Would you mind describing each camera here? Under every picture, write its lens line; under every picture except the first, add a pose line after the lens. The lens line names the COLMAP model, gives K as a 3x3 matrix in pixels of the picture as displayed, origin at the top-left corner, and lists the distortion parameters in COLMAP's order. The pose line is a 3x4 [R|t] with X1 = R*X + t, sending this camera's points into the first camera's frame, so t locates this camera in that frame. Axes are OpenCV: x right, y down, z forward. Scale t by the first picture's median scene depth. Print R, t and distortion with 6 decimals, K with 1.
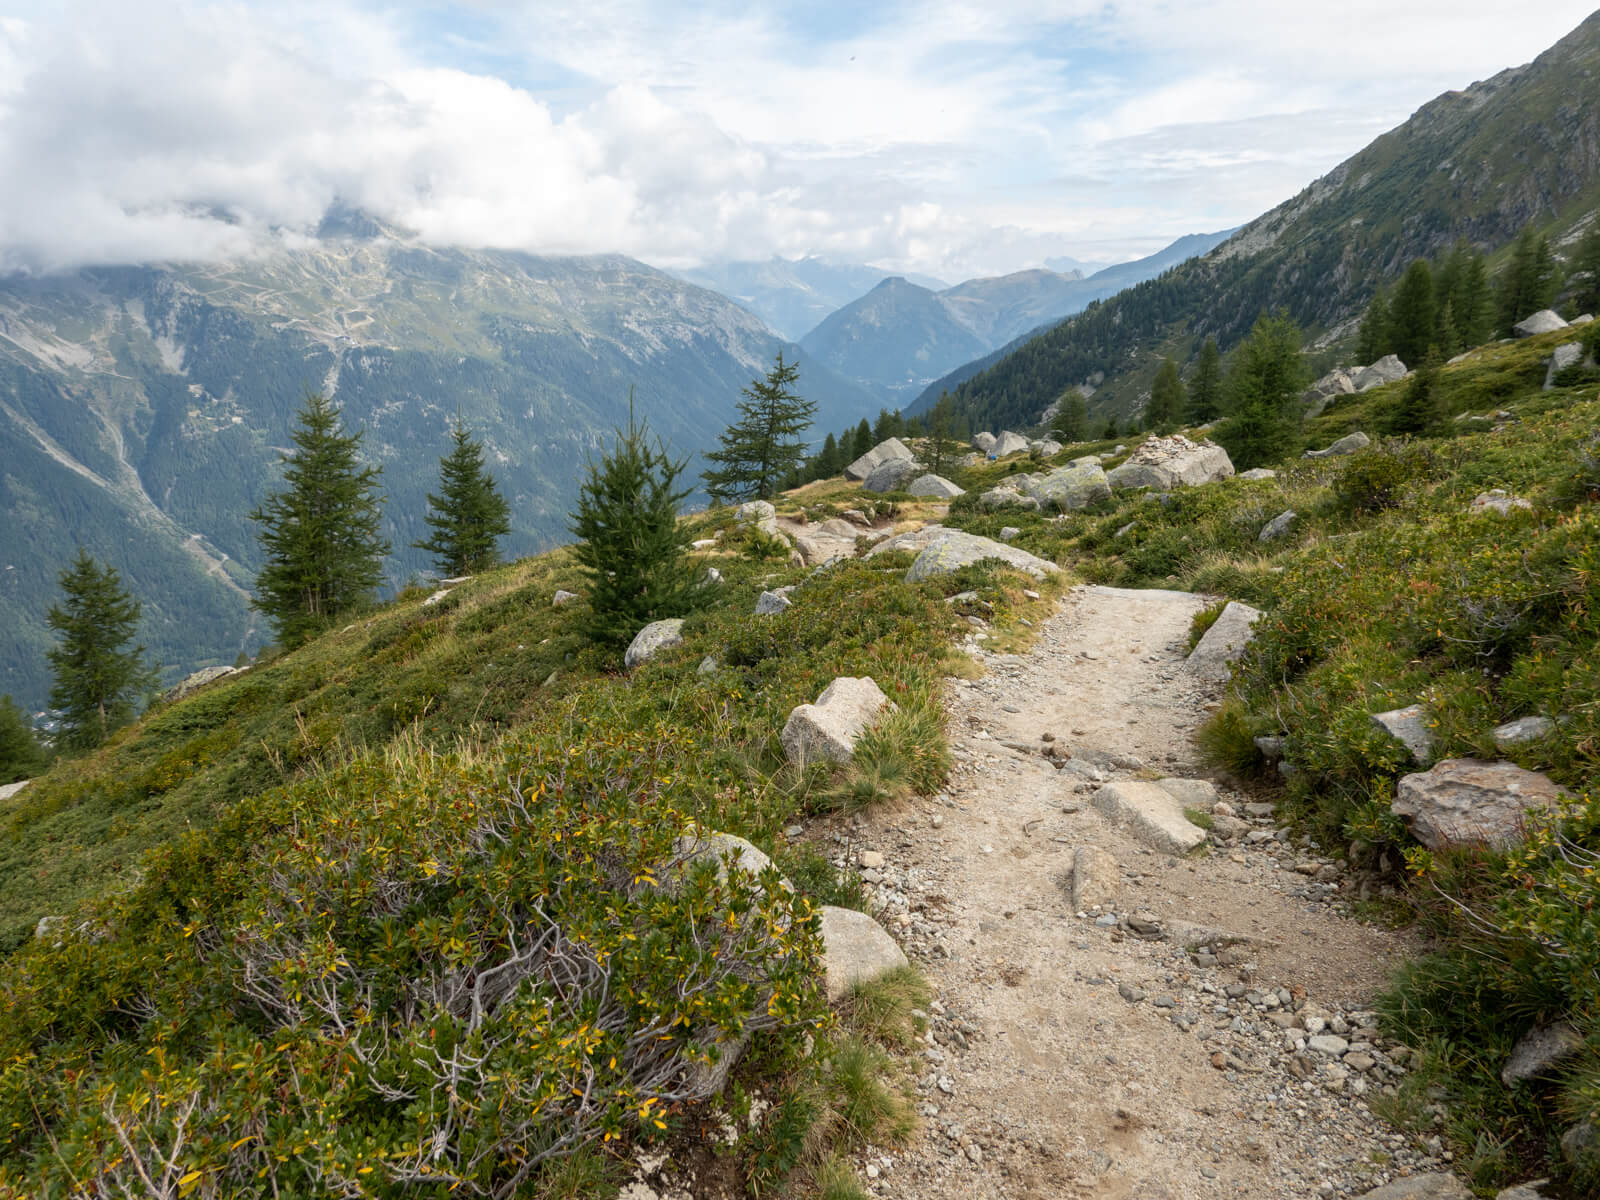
lens RADIAL K [[1186.8, 0, 826.1], [0, 1186.8, 596.0], [0, 0, 1]] dist [-0.009901, 0.005717]
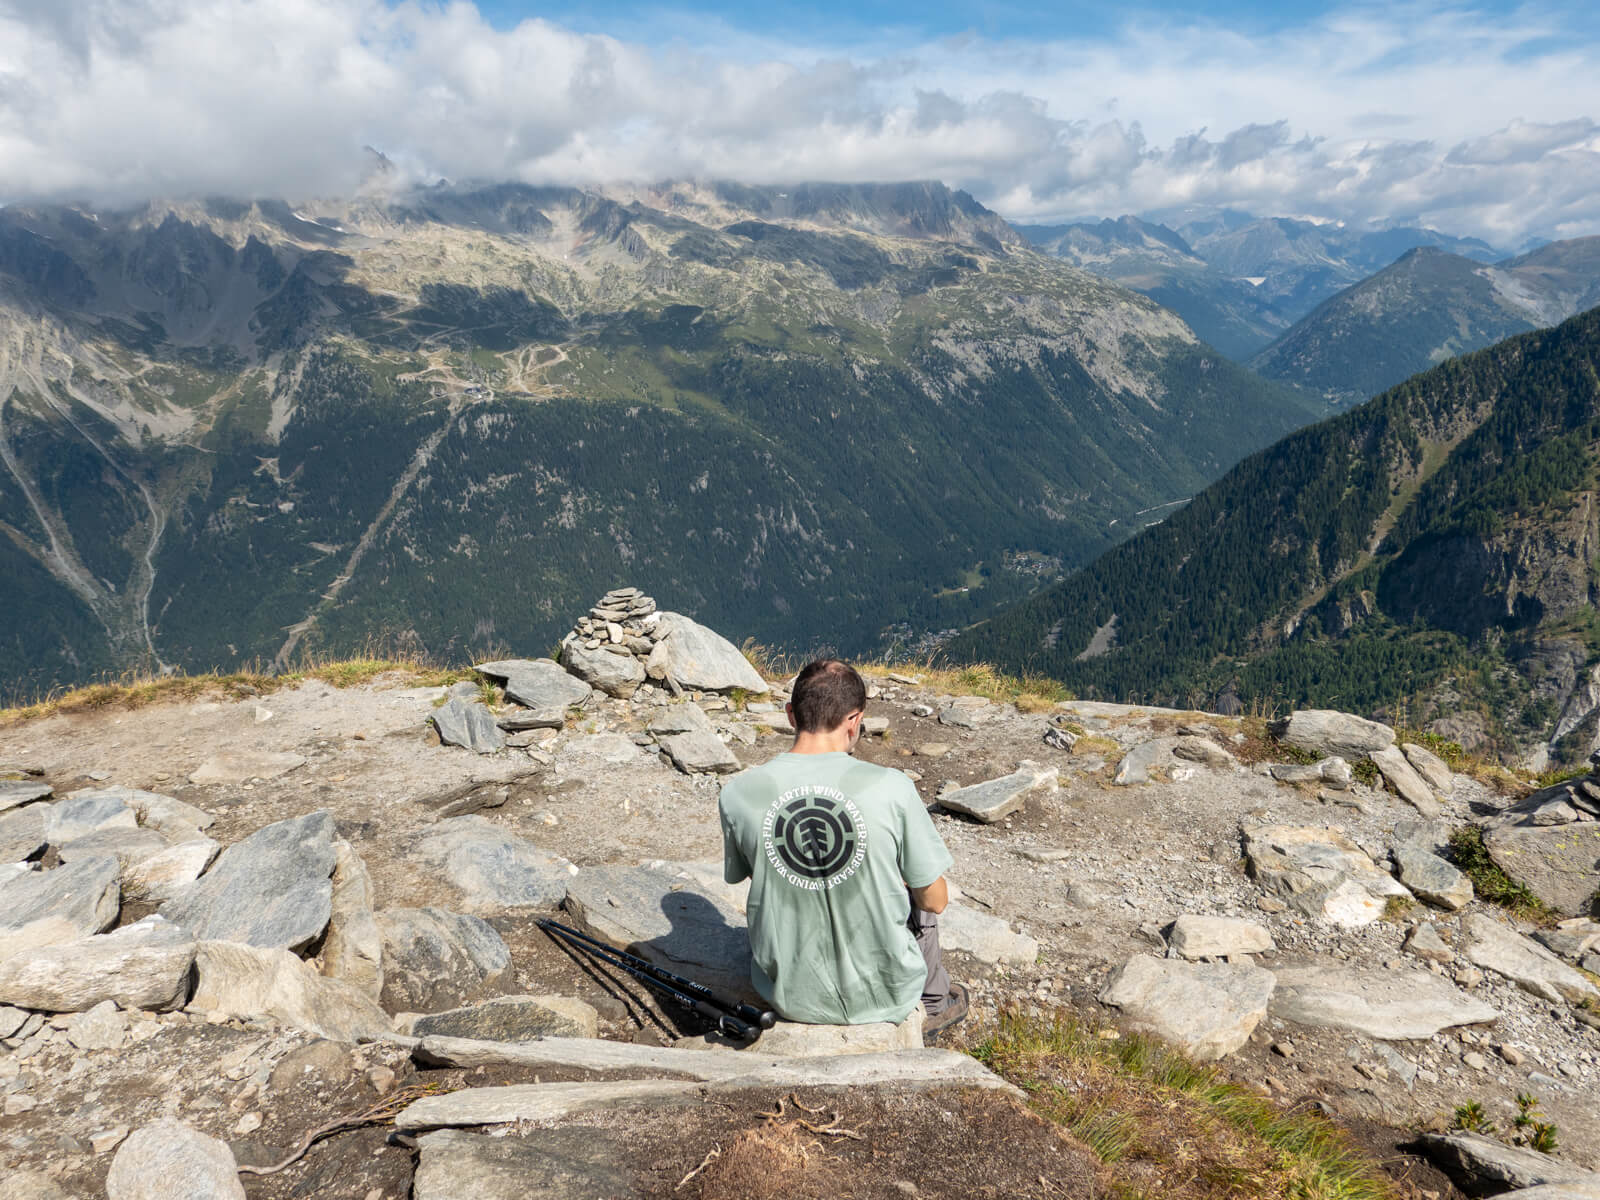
lens RADIAL K [[1186.8, 0, 796.5], [0, 1186.8, 591.2], [0, 0, 1]] dist [-0.009901, 0.005717]
pose [[0.887666, 0.056401, -0.457020, 0.147006], [-0.054801, 0.998356, 0.016768, -0.111261], [0.457215, 0.010161, 0.889298, 0.409588]]
